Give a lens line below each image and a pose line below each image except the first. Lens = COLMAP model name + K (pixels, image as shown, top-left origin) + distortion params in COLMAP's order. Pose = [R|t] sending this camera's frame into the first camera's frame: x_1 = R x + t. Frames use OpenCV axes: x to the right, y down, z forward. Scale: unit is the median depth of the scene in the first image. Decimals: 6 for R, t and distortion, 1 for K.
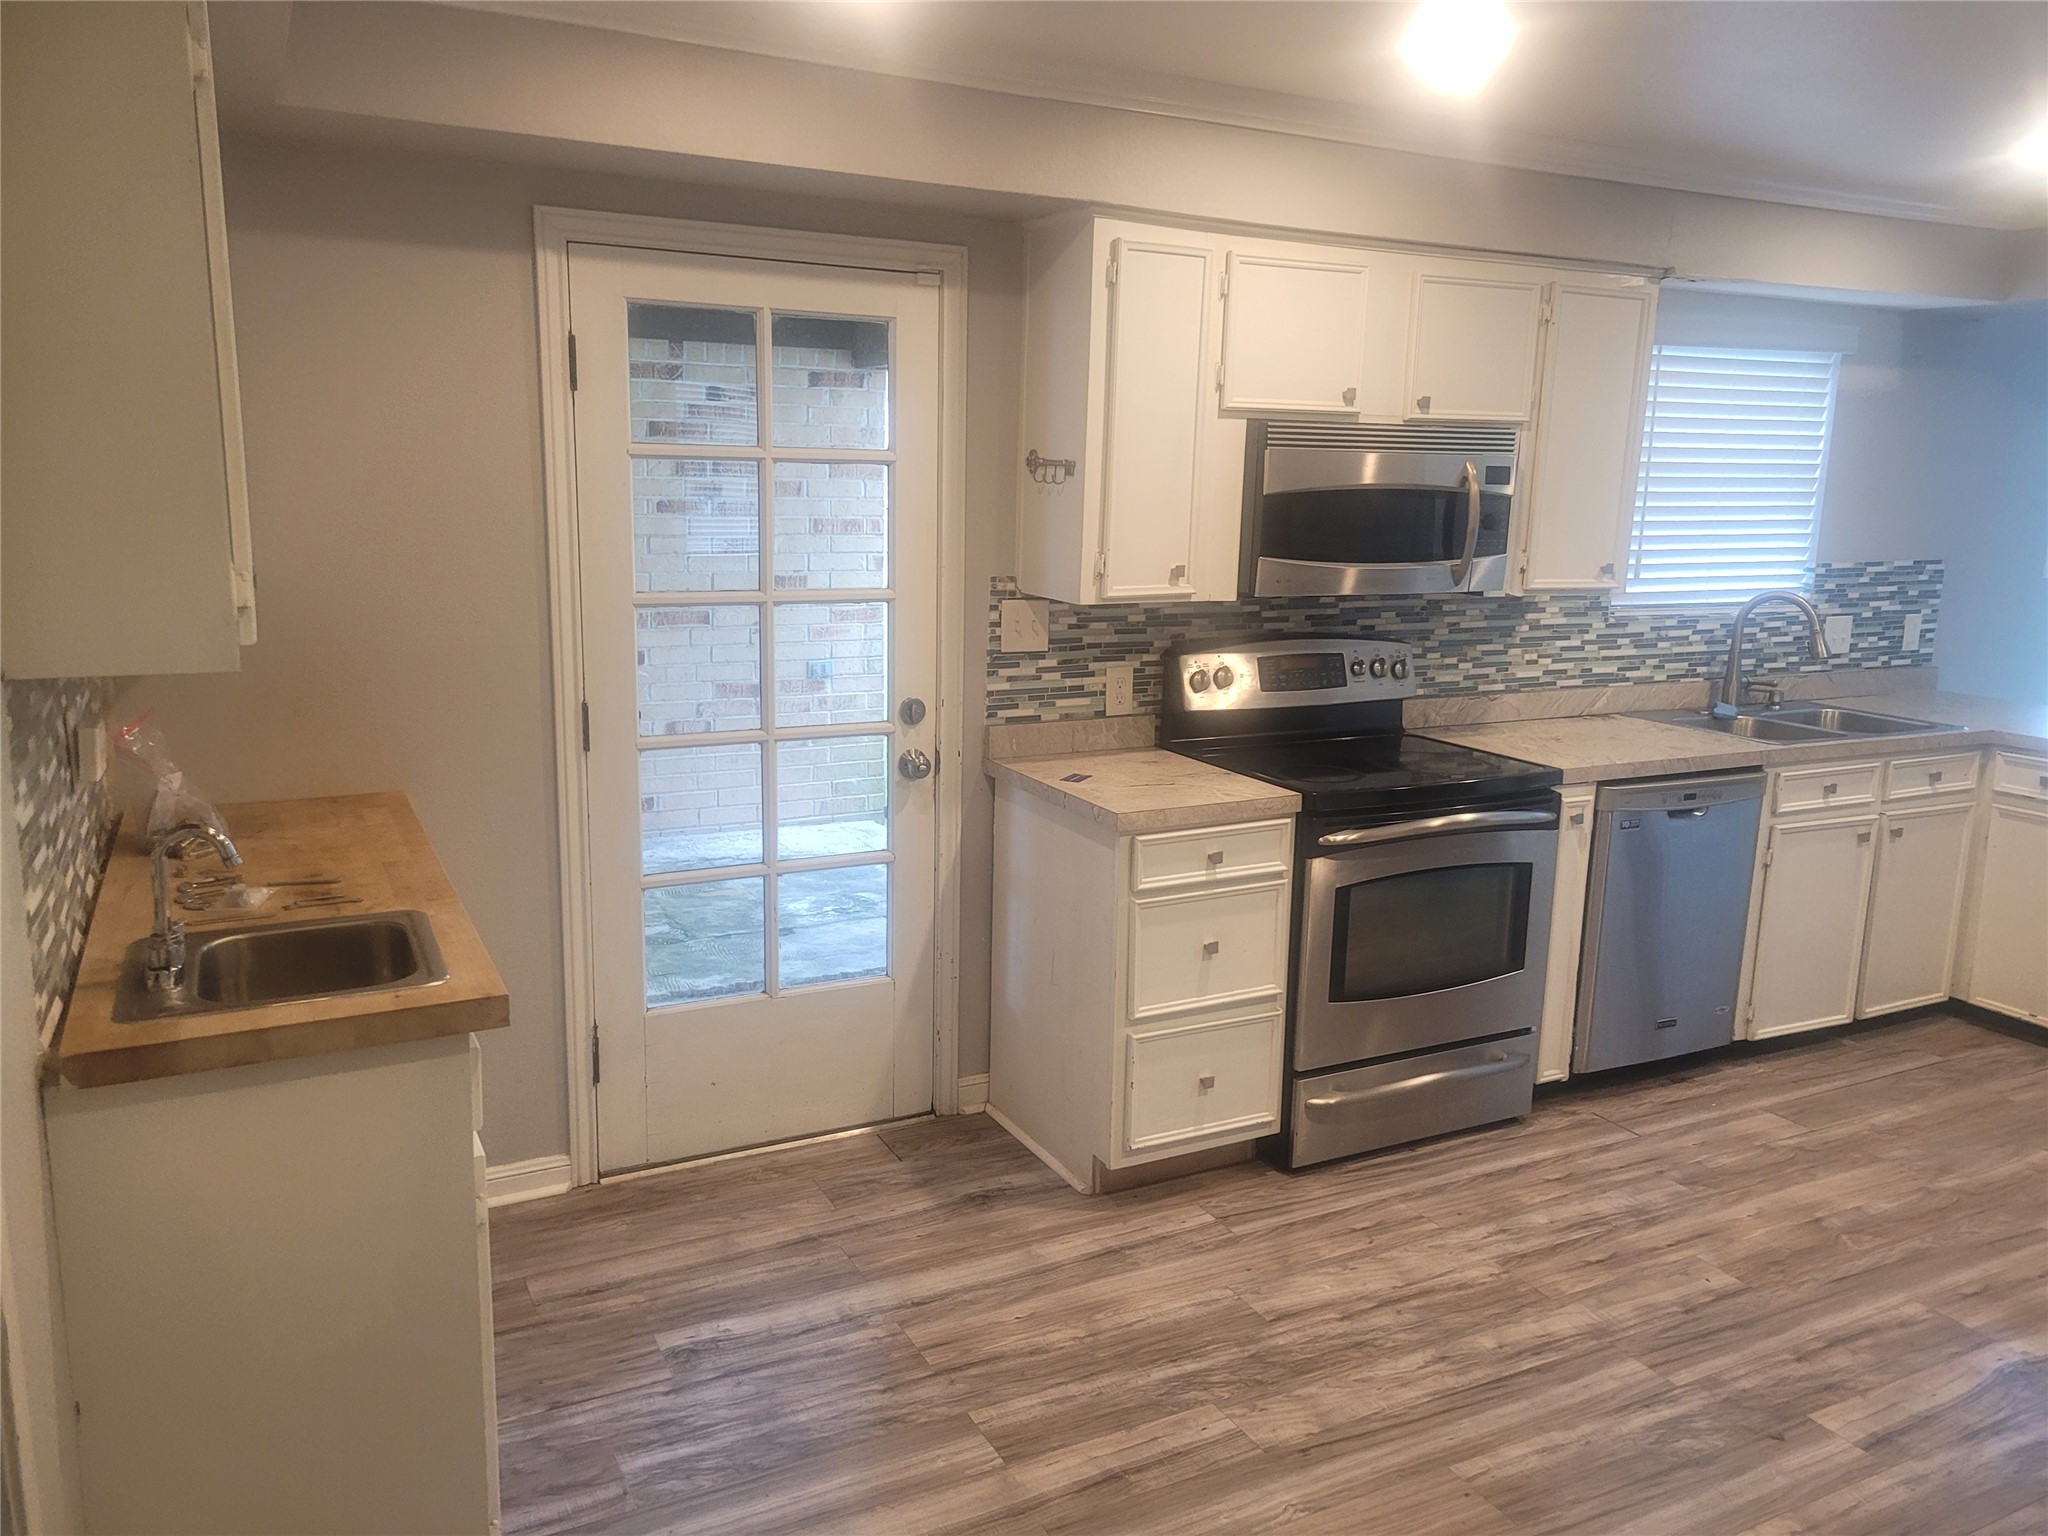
lens RADIAL K [[1557.0, 0, 1037.5], [0, 1557.0, 746.0], [0, 0, 1]] dist [0.065781, -0.035495]
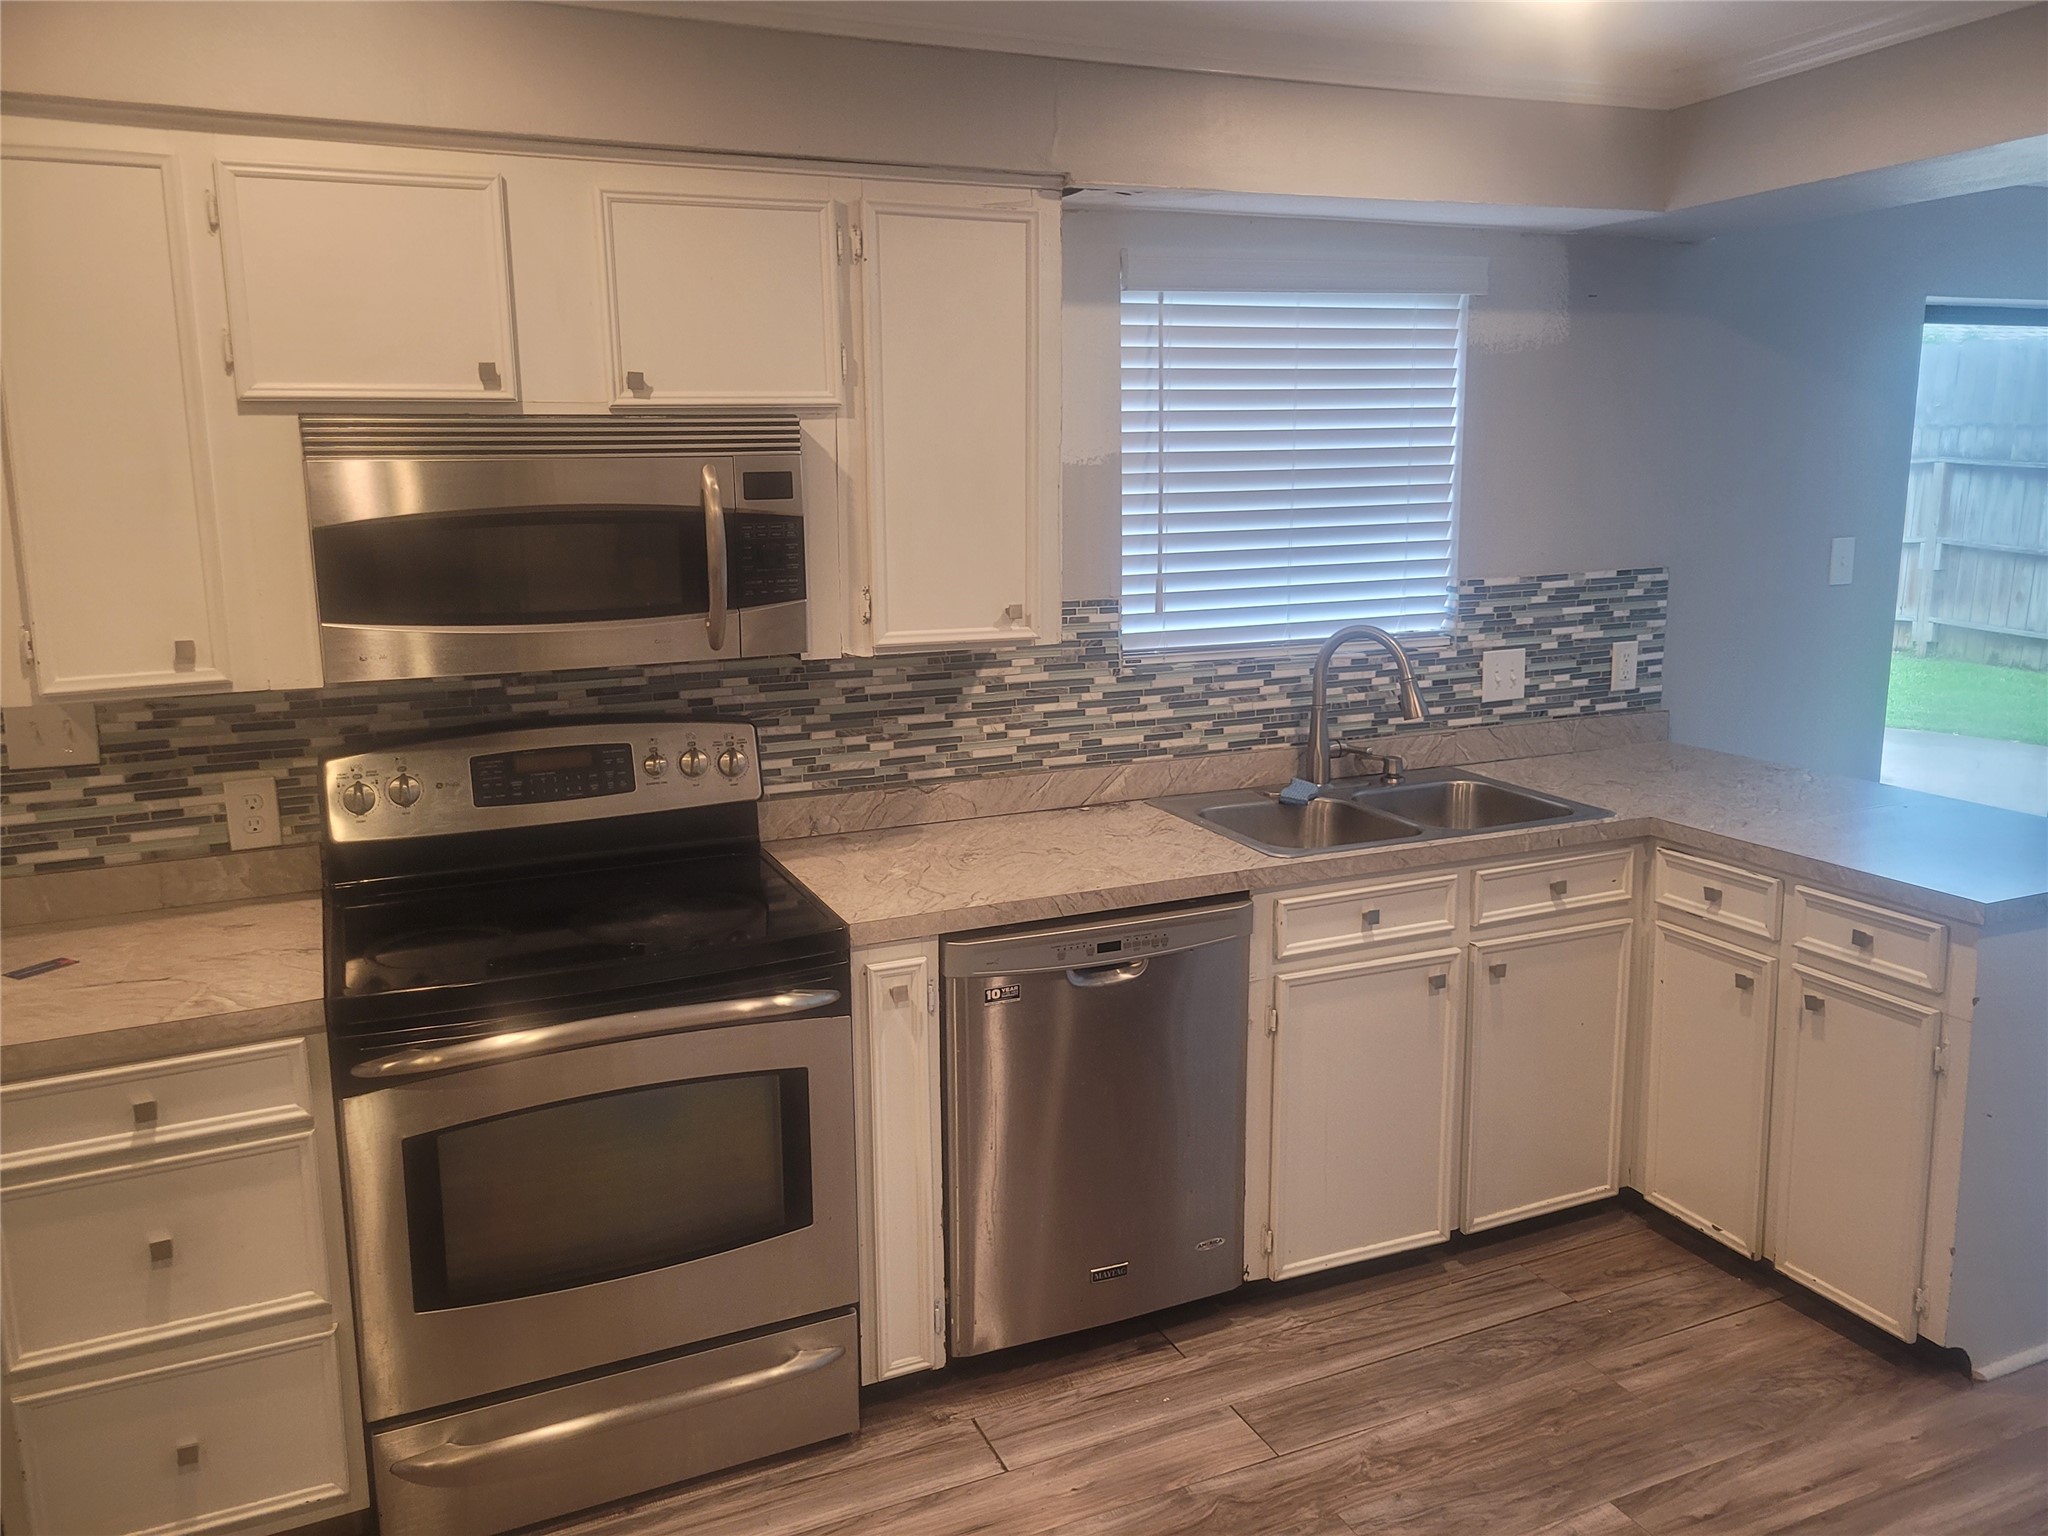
lens RADIAL K [[1557.0, 0, 1020.3], [0, 1557.0, 724.0], [0, 0, 1]] dist [0.065781, -0.035495]
pose [[0.996849, -0.023465, -0.075774, 0.445744], [0.022850, 0.999699, -0.008976, -0.061073], [0.075962, 0.007216, 0.997085, 0.334423]]
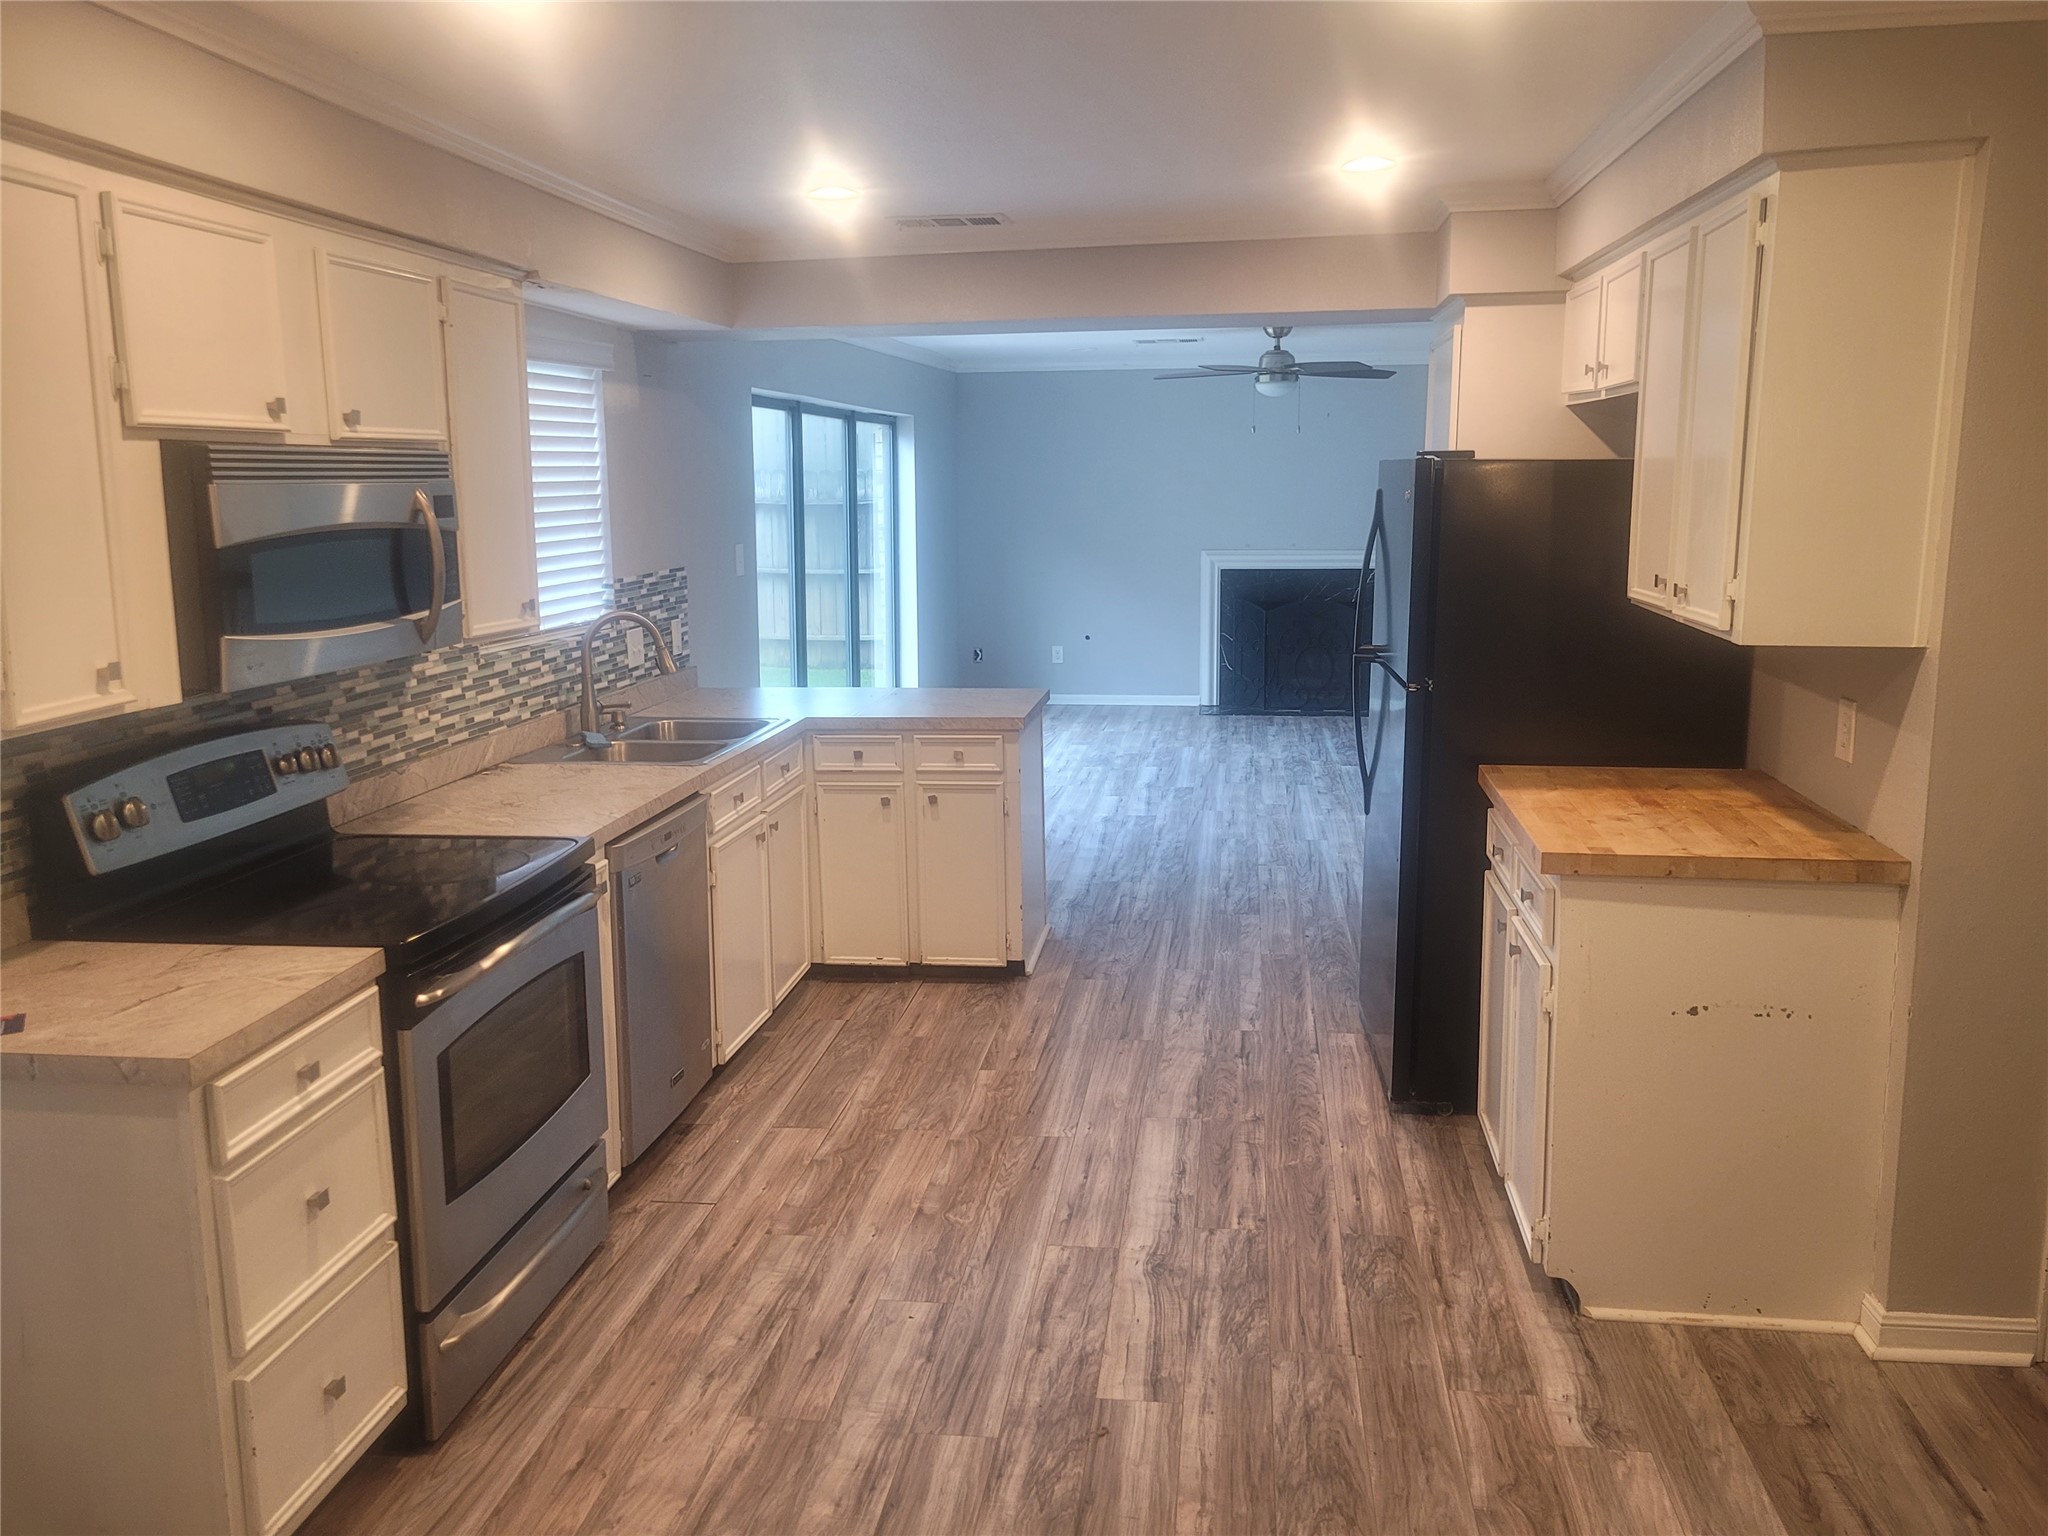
lens RADIAL K [[1557.0, 0, 1060.9], [0, 1557.0, 724.7], [0, 0, 1]] dist [0.065781, -0.035495]
pose [[0.570012, -0.159358, 0.806034, -0.204195], [0.171354, 0.982496, 0.073068, -0.064043], [-0.803570, 0.096468, 0.587341, 0.261730]]
